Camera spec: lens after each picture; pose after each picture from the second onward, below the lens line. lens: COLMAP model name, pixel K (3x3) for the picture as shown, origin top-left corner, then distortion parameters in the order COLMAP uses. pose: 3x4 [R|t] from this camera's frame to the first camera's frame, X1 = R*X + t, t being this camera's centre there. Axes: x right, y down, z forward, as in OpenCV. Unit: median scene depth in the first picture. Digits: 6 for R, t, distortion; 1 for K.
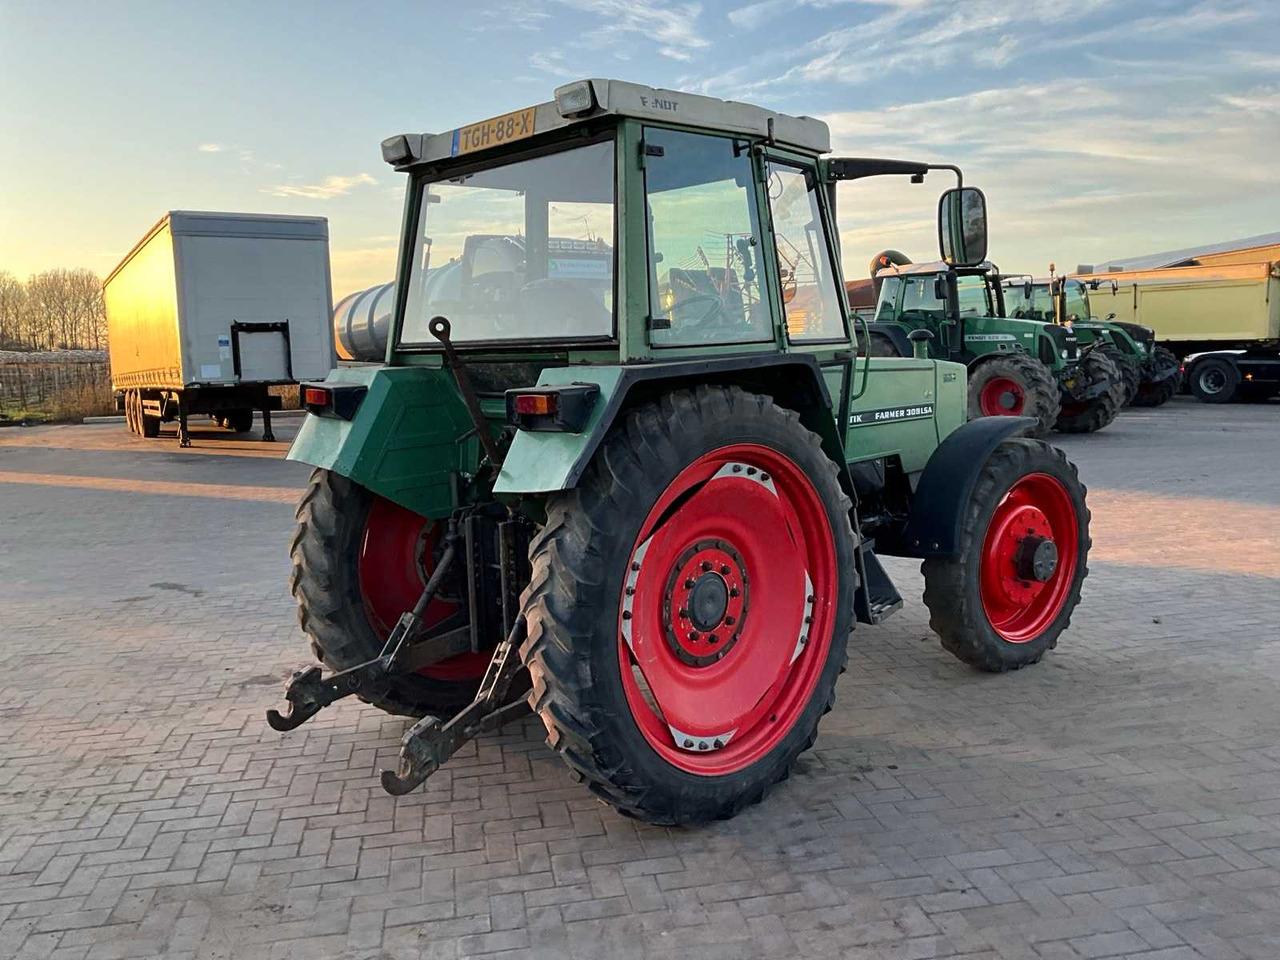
lens RADIAL K [[1049.8, 0, 629.6], [0, 1049.8, 484.1], [0, 0, 1]] dist [0.059926, -0.108862]
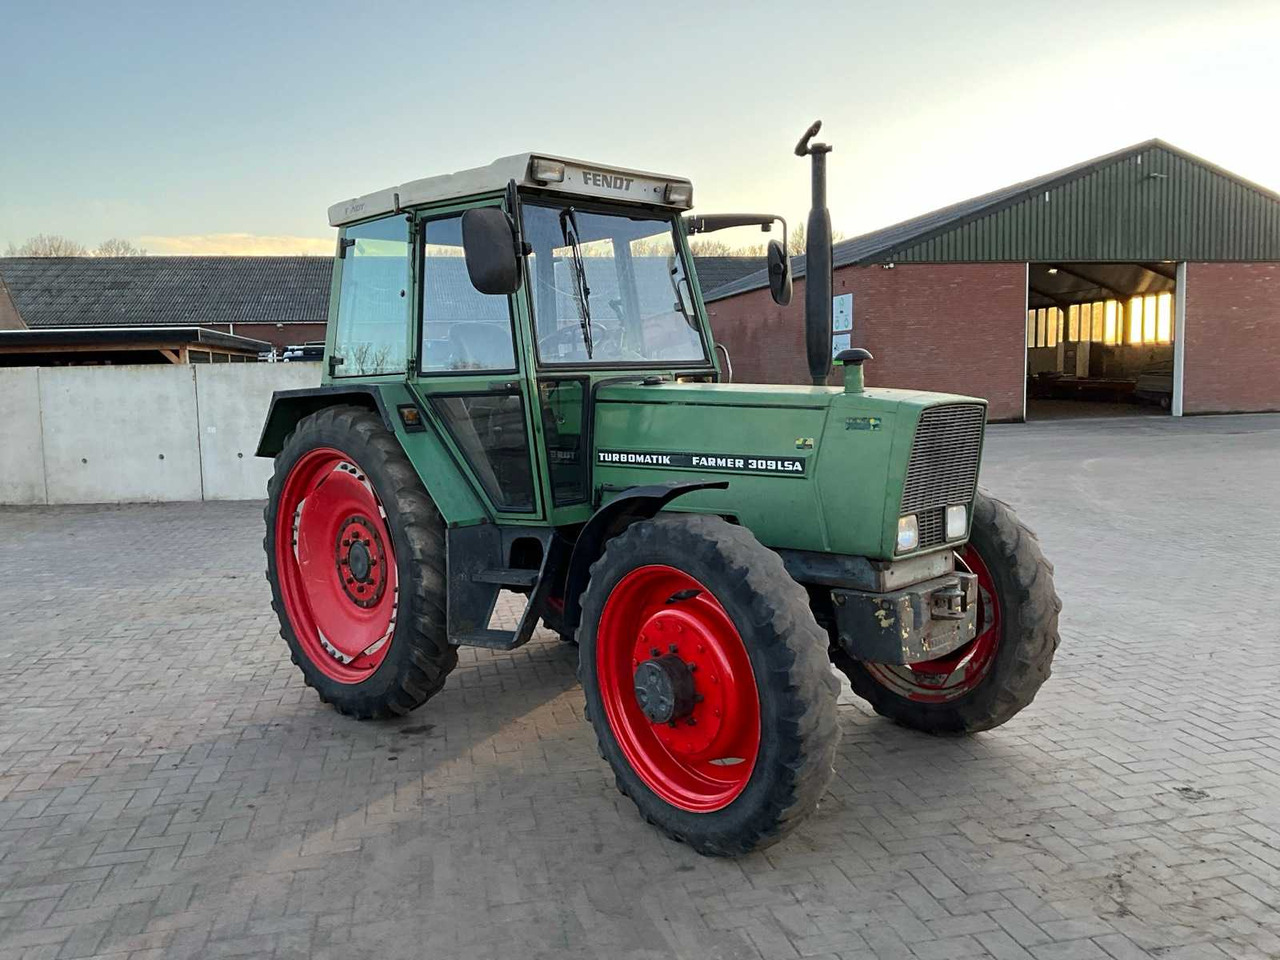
lens RADIAL K [[1049.8, 0, 635.0], [0, 1049.8, 484.9], [0, 0, 1]] dist [0.059926, -0.108862]
pose [[0.024059, 0.134088, -0.990677, 0.816108], [-0.102176, 0.986105, 0.130987, -0.116295], [0.994475, 0.098072, 0.037425, 0.733151]]
